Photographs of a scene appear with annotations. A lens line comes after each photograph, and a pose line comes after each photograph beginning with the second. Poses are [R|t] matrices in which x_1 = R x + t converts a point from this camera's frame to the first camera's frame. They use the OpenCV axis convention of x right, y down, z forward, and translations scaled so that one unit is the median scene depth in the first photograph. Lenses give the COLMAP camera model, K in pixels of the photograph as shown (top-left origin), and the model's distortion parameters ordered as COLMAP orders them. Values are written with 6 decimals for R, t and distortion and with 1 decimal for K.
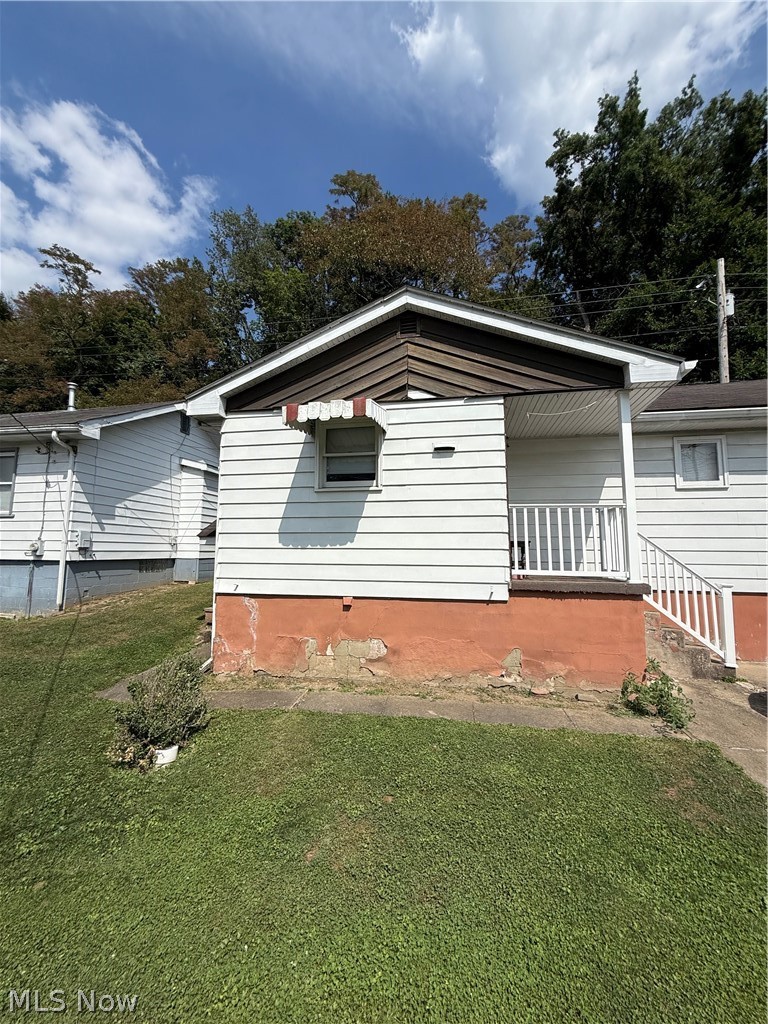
lens RADIAL K [[410.5, 0, 384.7], [0, 410.5, 509.4], [0, 0, 1]] dist [0.003636, -0.001339]
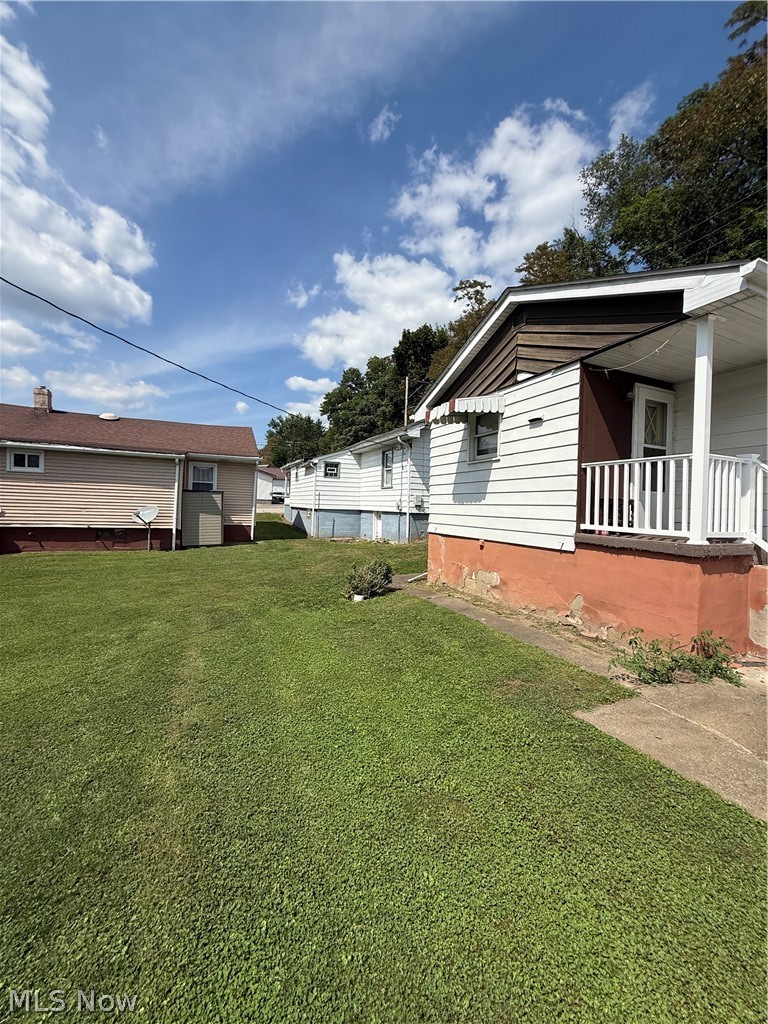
lens RADIAL K [[410.5, 0, 383.8], [0, 410.5, 509.7], [0, 0, 1]] dist [0.003636, -0.001339]
pose [[0.560327, 0.015461, -0.828127, 0.854843], [0.058055, 0.996634, 0.057888, 0.014466], [0.826234, -0.080513, 0.557543, -0.030369]]
